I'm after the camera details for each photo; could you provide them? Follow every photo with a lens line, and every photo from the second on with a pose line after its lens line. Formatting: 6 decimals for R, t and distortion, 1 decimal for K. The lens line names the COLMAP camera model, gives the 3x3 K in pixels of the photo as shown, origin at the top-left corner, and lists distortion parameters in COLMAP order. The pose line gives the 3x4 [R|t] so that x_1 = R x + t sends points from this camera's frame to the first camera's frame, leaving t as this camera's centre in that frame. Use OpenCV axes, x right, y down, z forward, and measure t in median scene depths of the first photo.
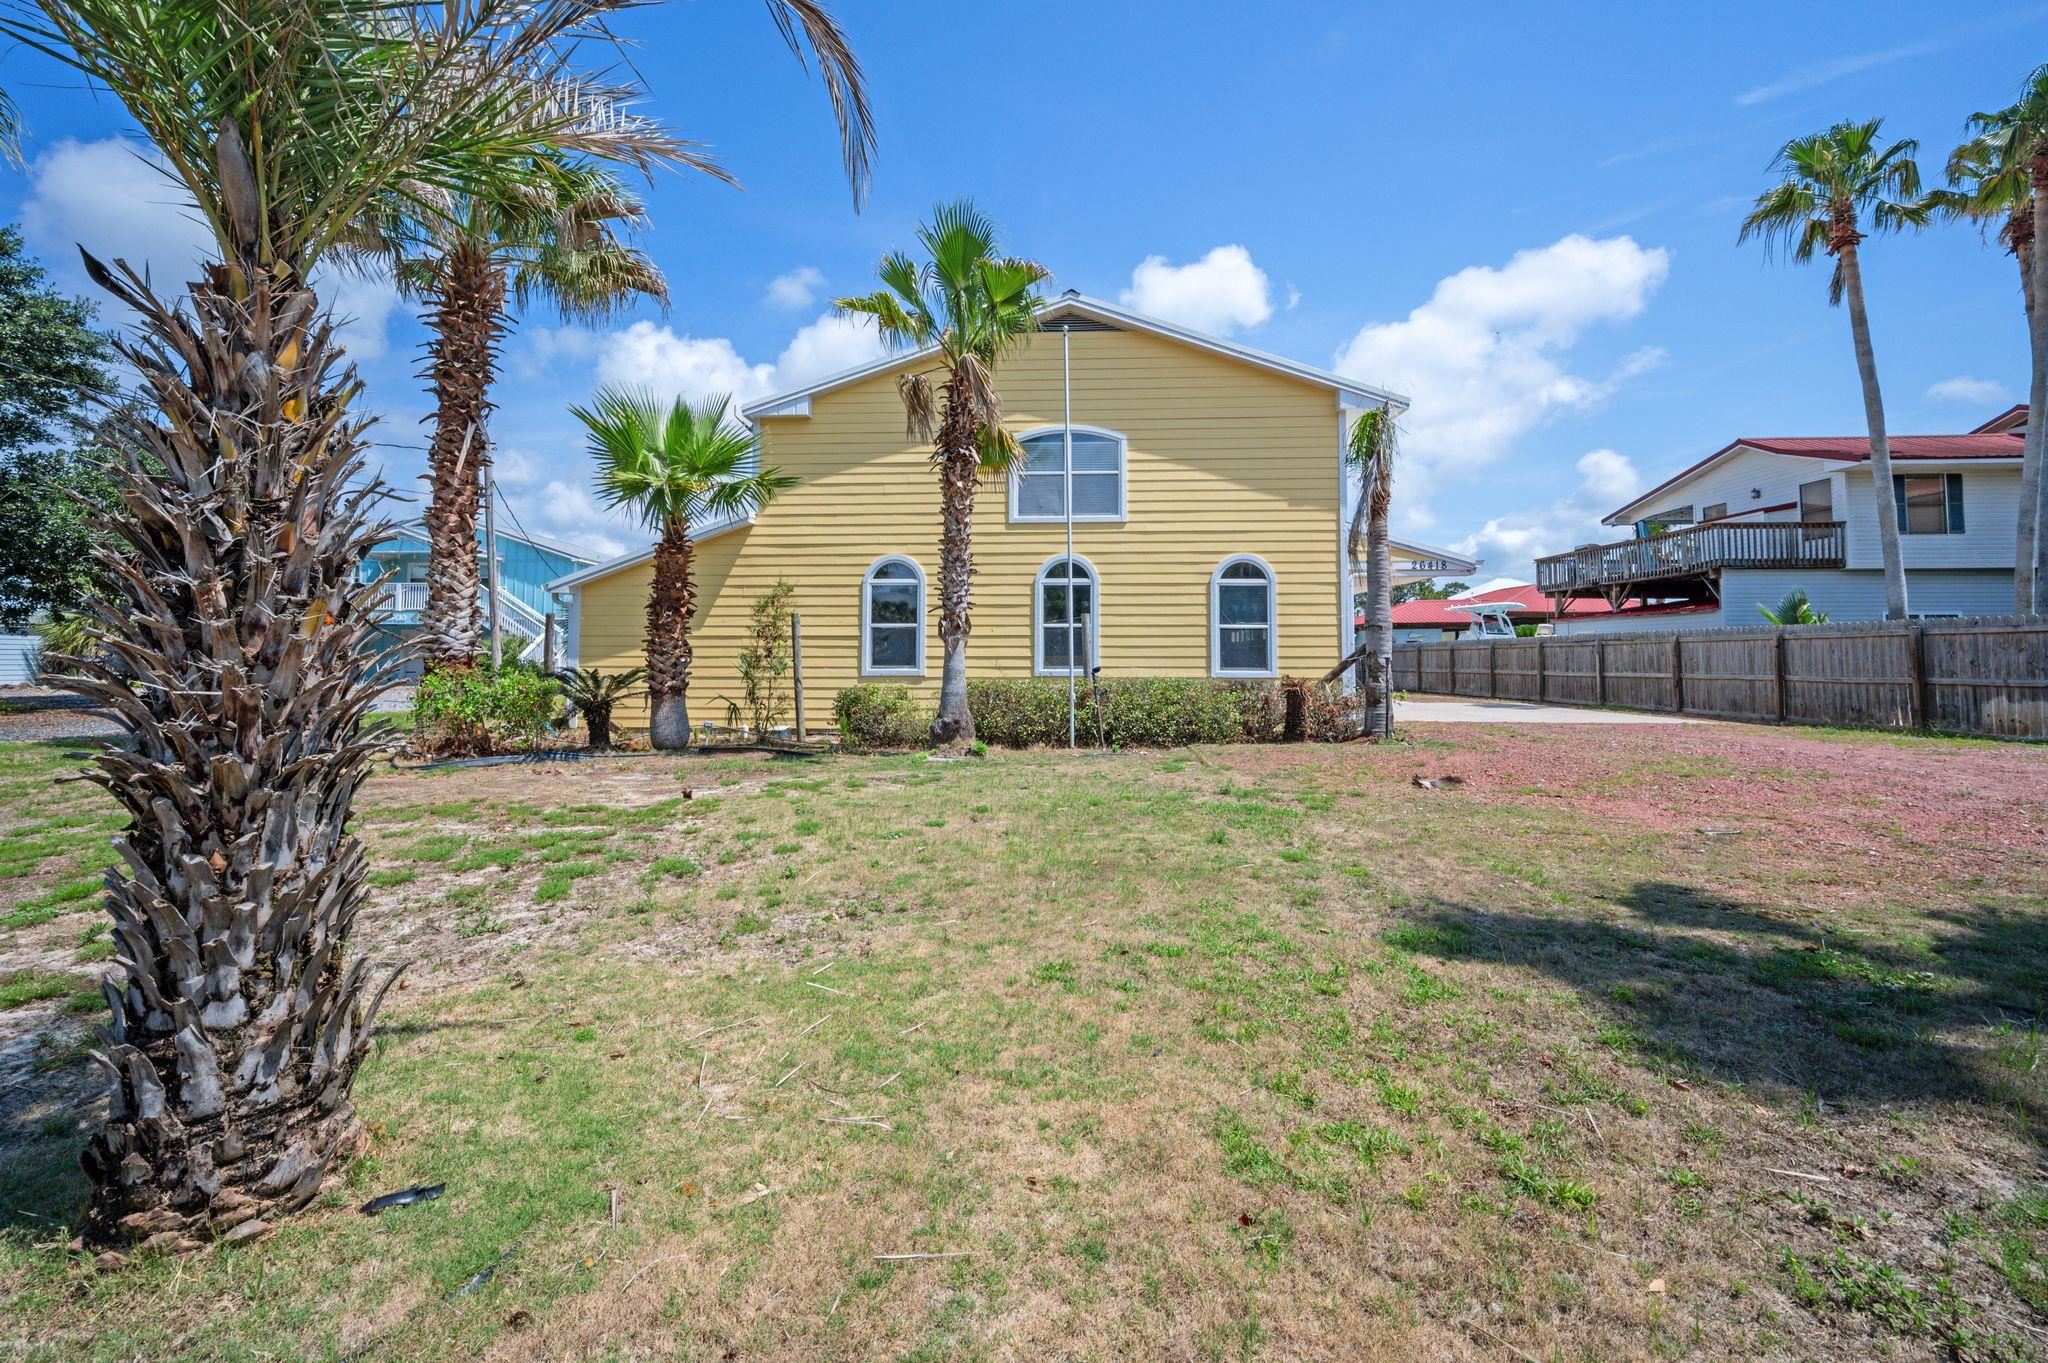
lens RADIAL K [[829.5, 0, 1023.8], [0, 829.5, 628.8], [0, 0, 1]] dist [-0.002888, -0.000664]
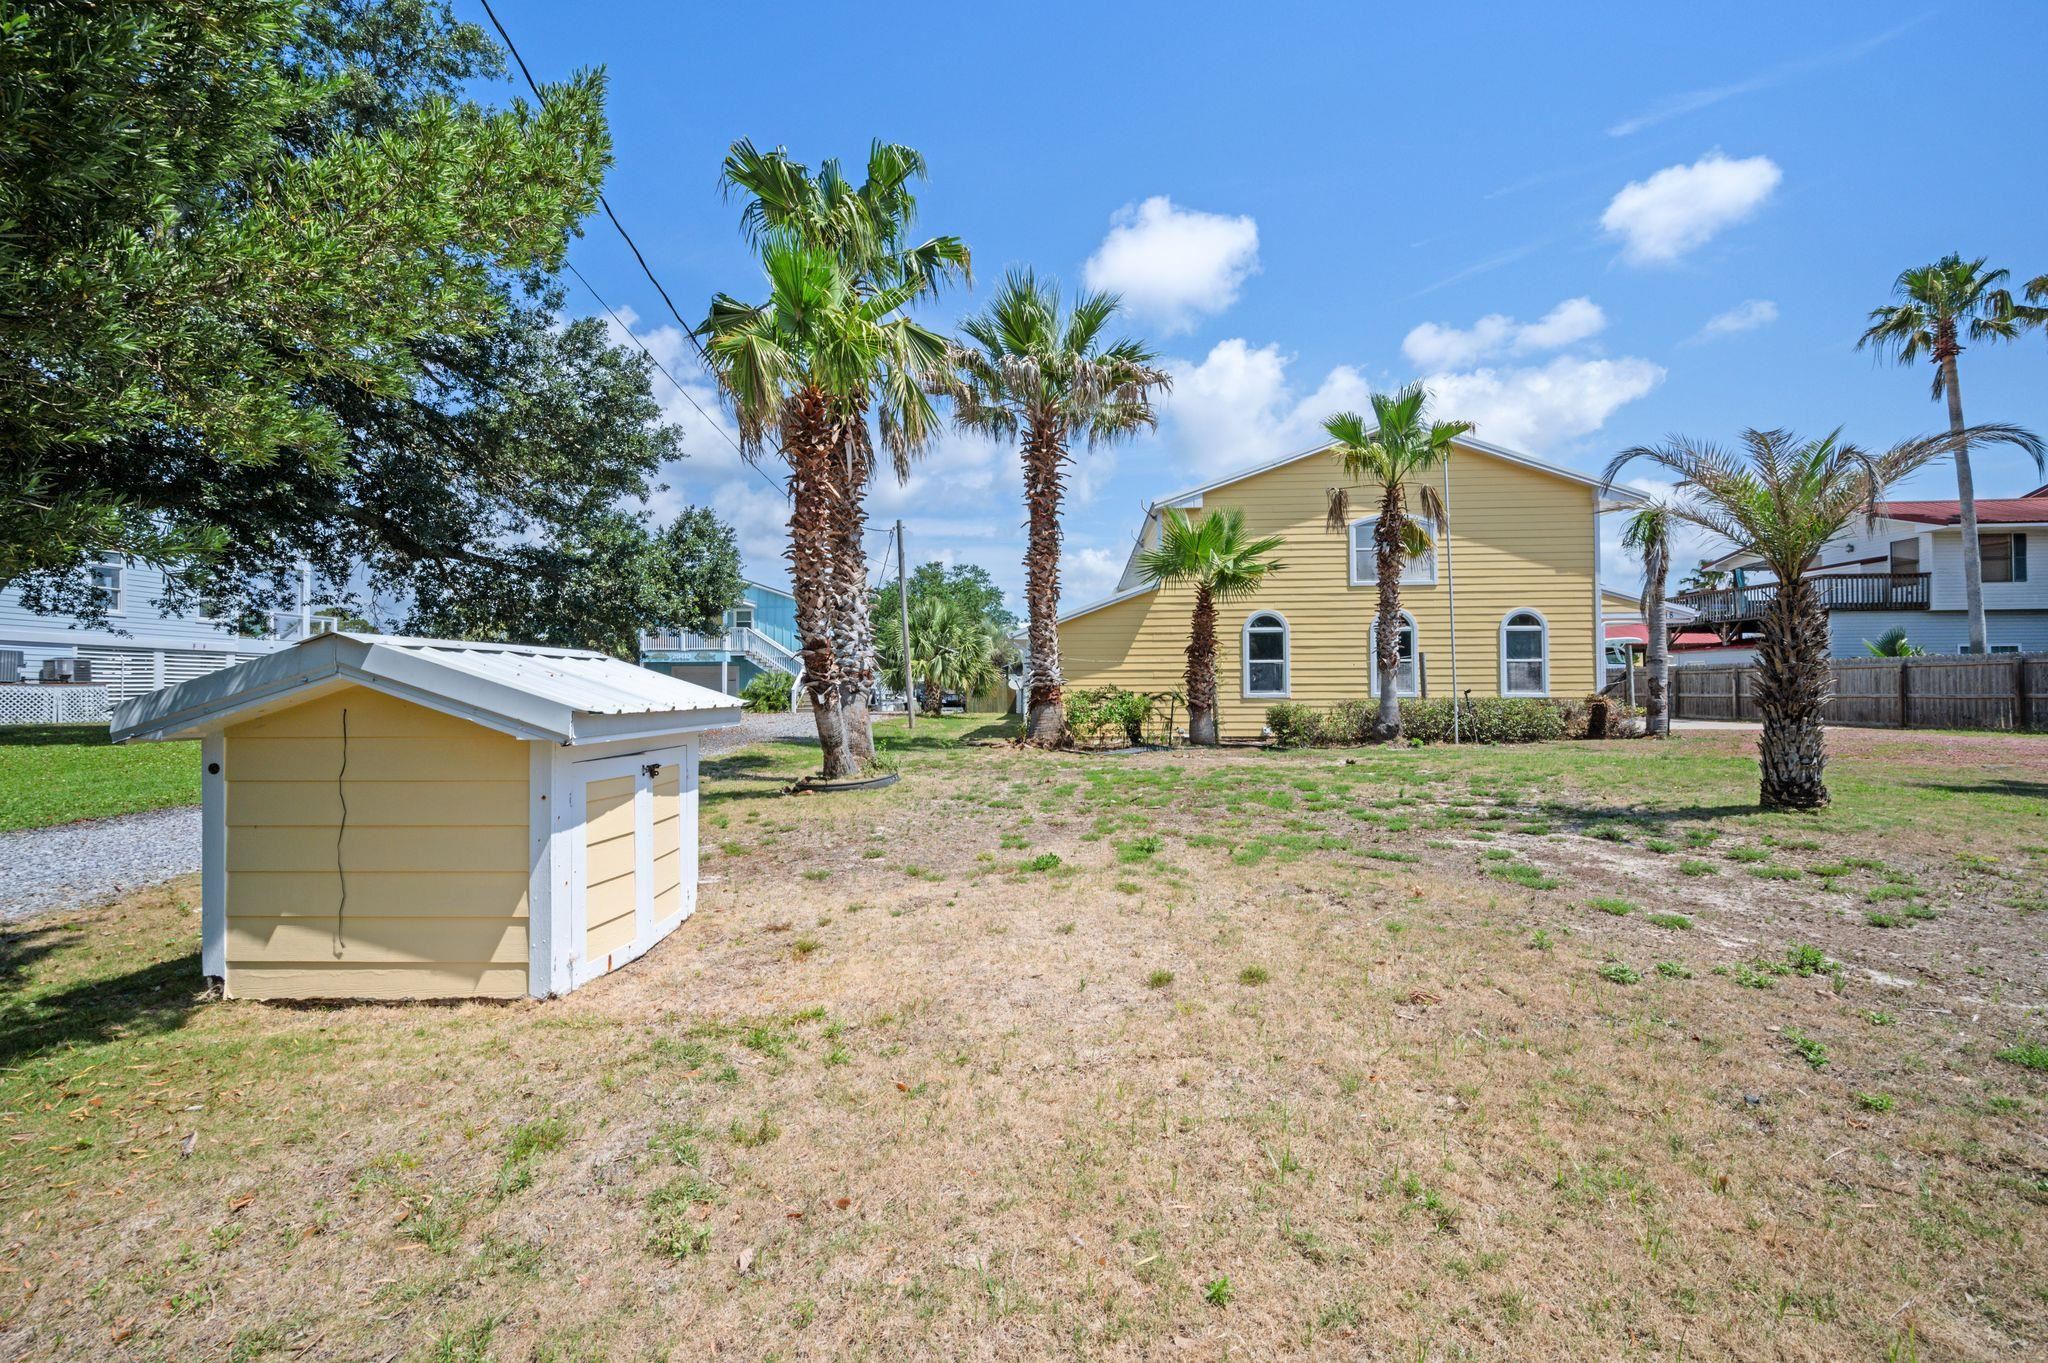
lens RADIAL K [[811.3, 0, 1028.5], [0, 811.3, 696.3], [0, 0, 1]] dist [-0.000016, -0.000029]
pose [[0.999973, -0.007317, 0.000853, -0.517783], [0.007273, 0.999013, 0.043808, -0.007525], [-0.001173, -0.043801, 0.999040, -0.326198]]
